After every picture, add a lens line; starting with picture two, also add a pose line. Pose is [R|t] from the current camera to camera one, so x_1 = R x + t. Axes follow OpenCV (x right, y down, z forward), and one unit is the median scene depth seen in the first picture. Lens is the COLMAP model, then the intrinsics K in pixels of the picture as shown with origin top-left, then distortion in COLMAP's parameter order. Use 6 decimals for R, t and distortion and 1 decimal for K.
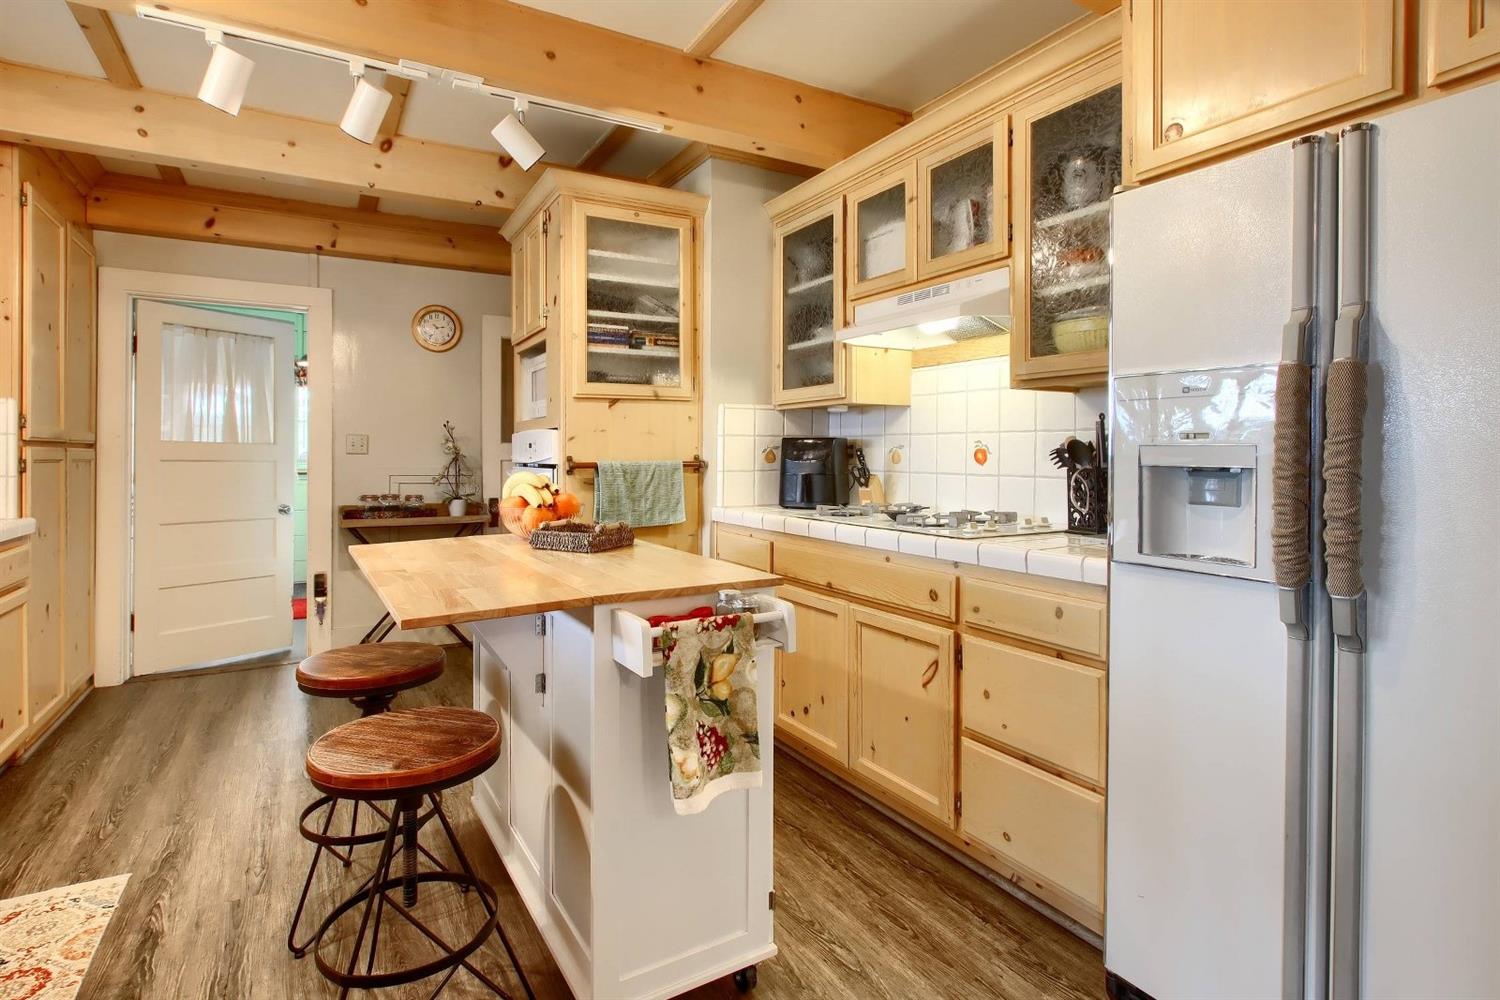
lens RADIAL K [[730.5, 0, 767.6], [0, 730.5, 458.7], [0, 0, 1]] dist [-0.024682, 0.000524]
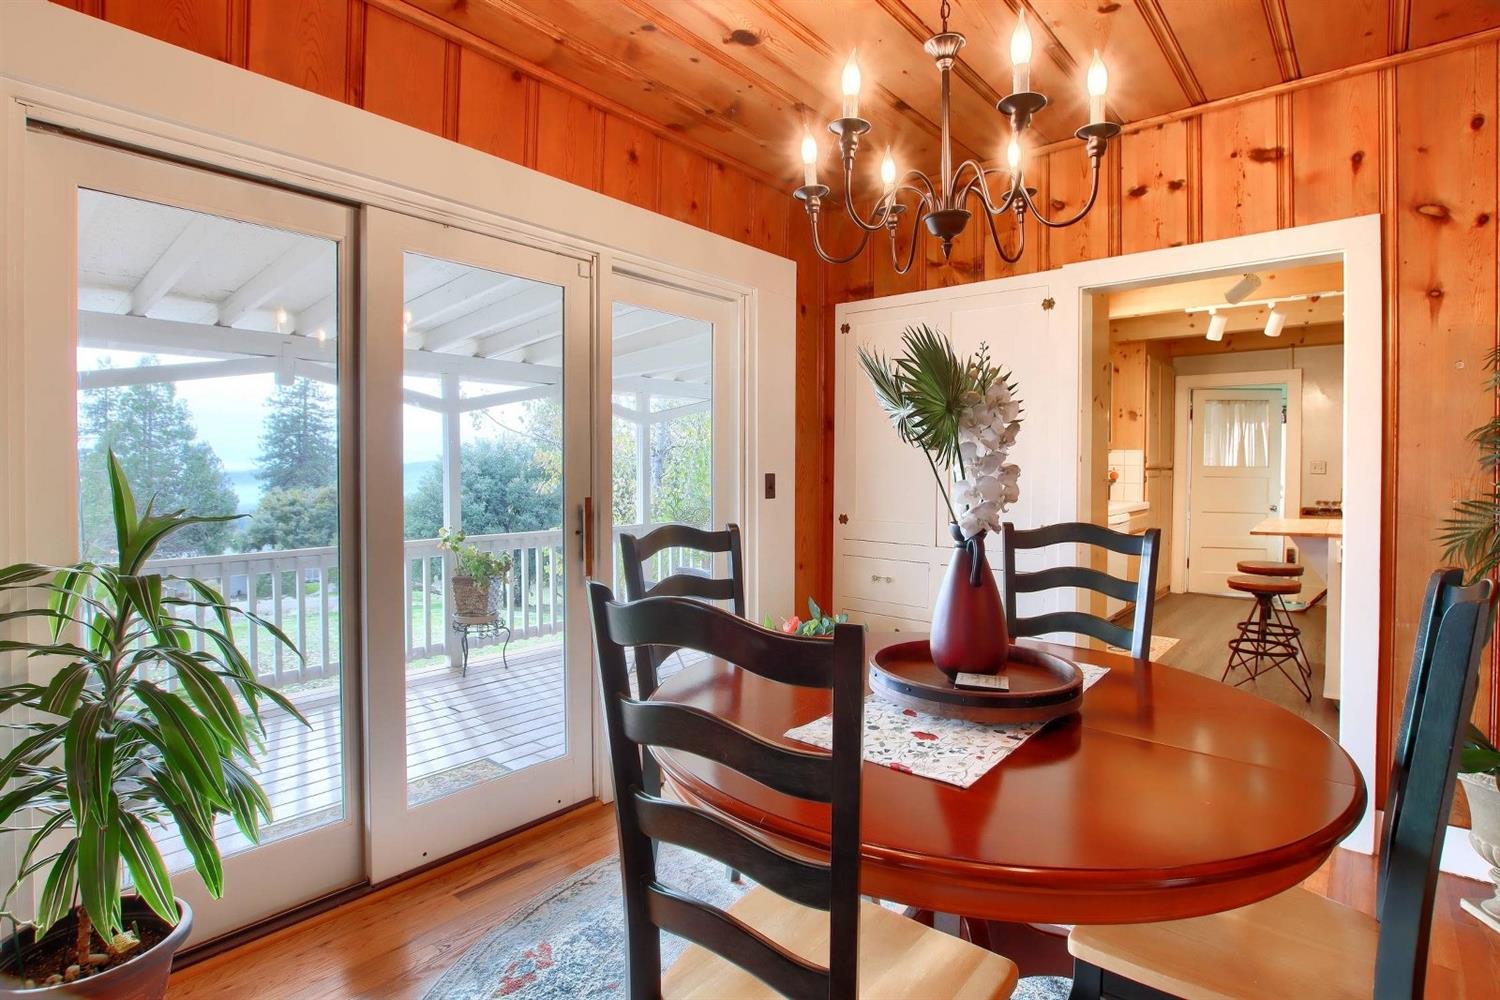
lens RADIAL K [[776.3, 0, 745.0], [0, 776.3, 479.9], [0, 0, 1]] dist [-0.028146, 0.000939]
pose [[0.300841, 0.022645, -0.953406, 0.633945], [-0.004725, 0.999741, 0.022255, -0.025150], [0.953663, -0.002190, 0.300870, -0.664997]]
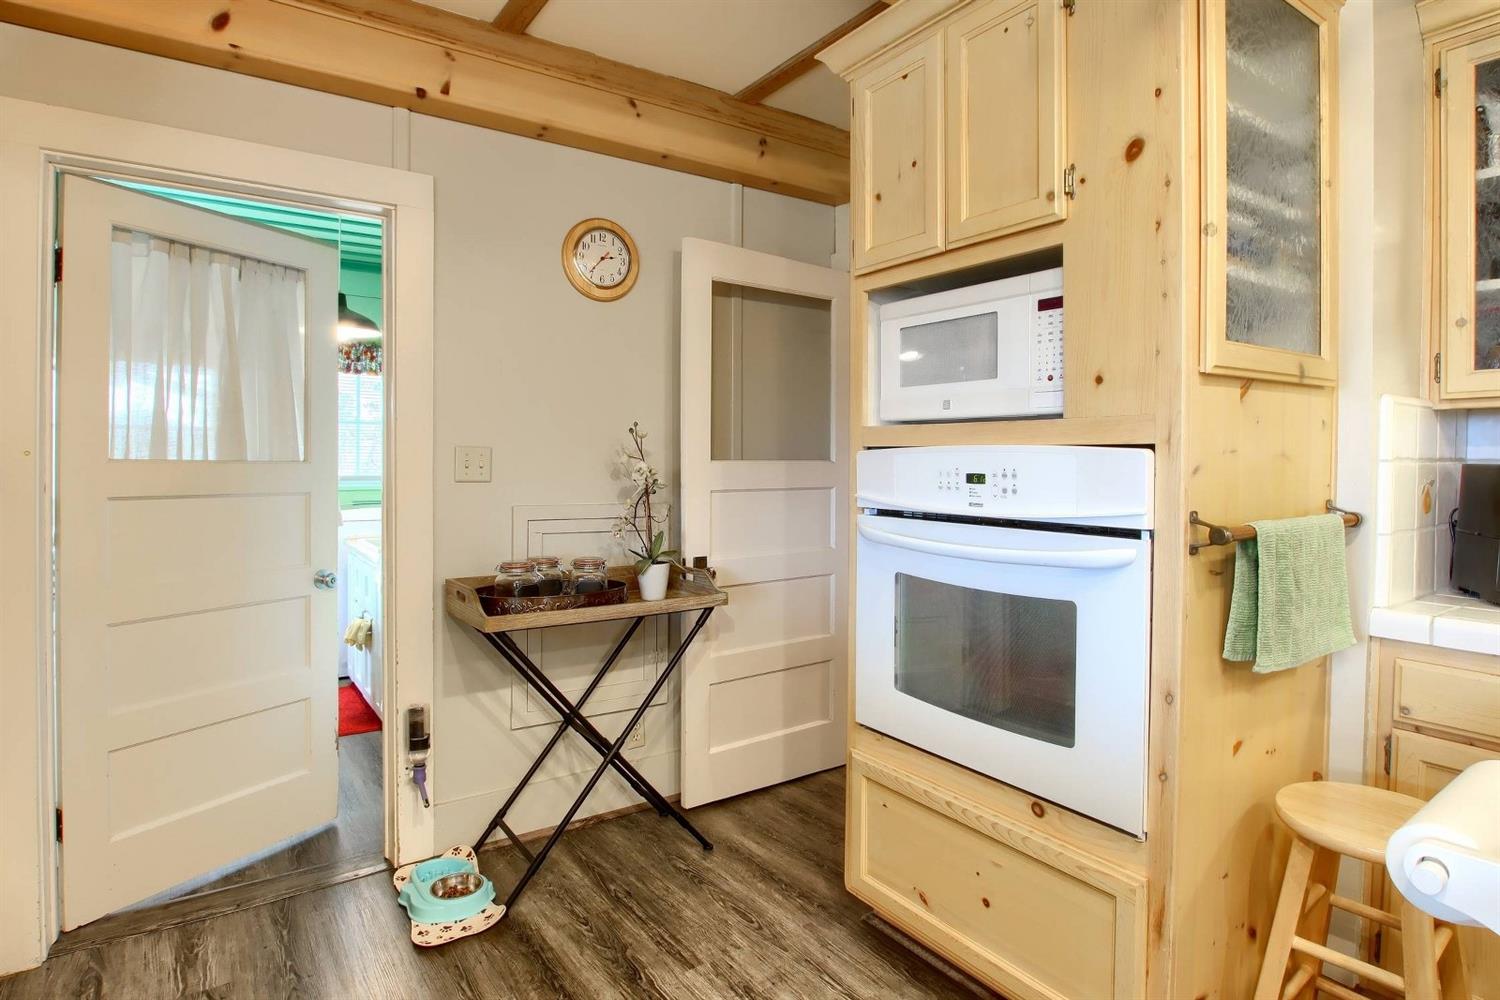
lens RADIAL K [[778.0, 0, 755.0], [0, 778.0, 463.5], [0, 0, 1]] dist [-0.036316, 0.000408]
pose [[0.997787, 0.001326, 0.066483, -0.414108], [-0.001702, 0.999983, 0.005602, -0.025540], [-0.066475, -0.005703, 0.997772, 0.424551]]
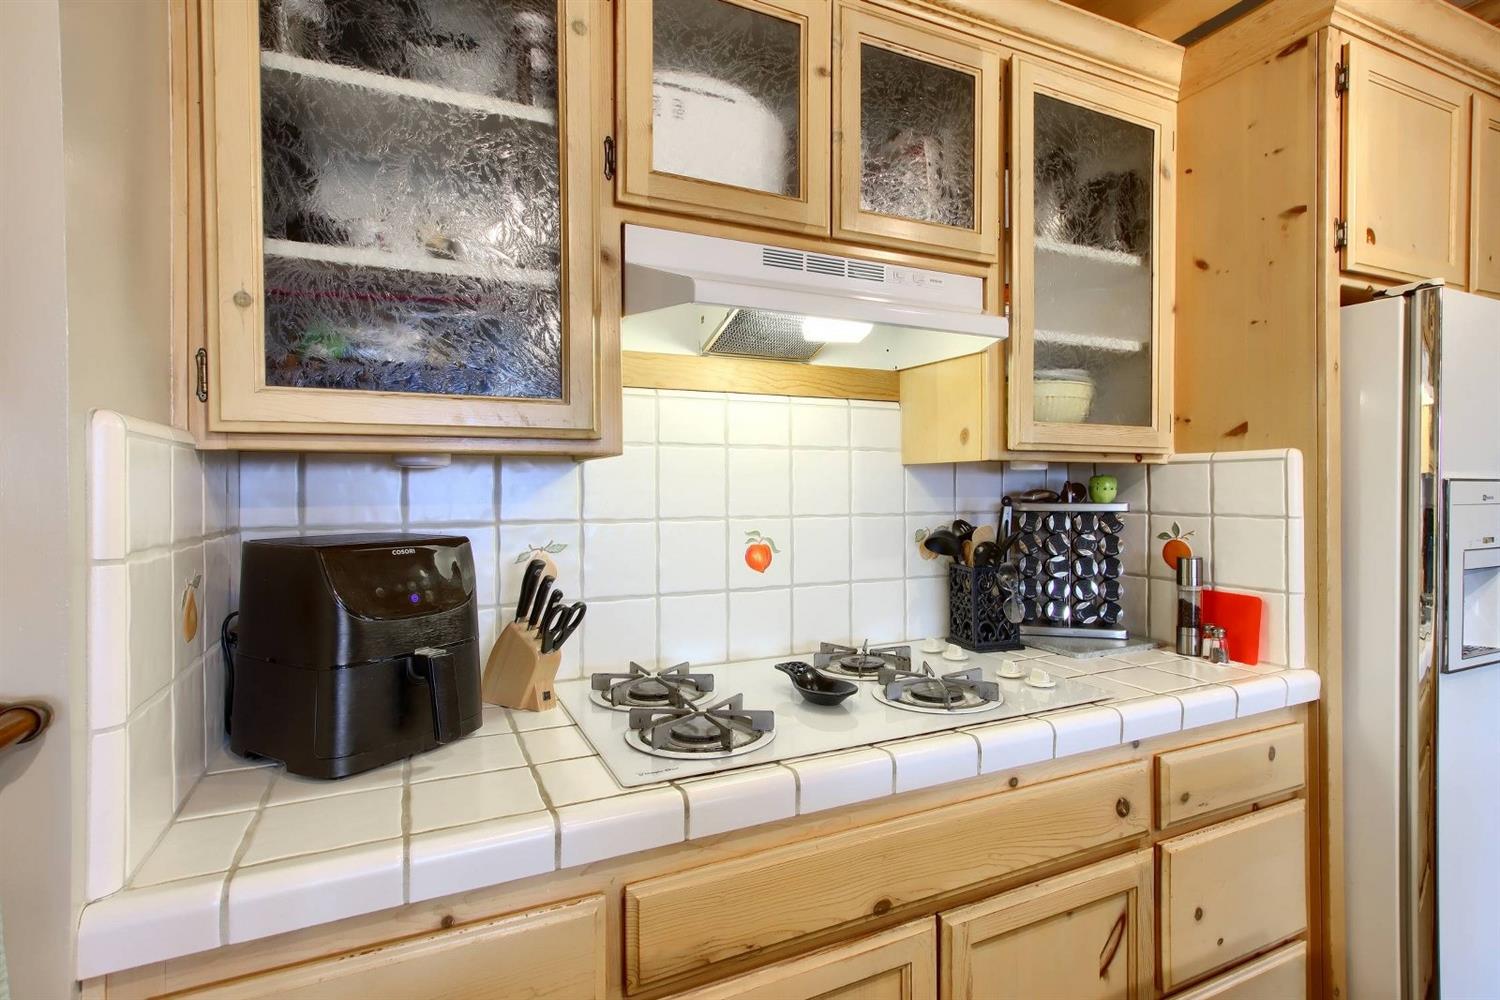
lens RADIAL K [[743.8, 0, 745.5], [0, 743.8, 496.6], [0, 0, 1]] dist [0.017236, 0.000186]
pose [[0.100637, -0.013520, 0.994831, -0.212126], [0.012009, 0.999851, 0.012373, -0.040869], [-0.994851, 0.010701, 0.100785, 0.638896]]
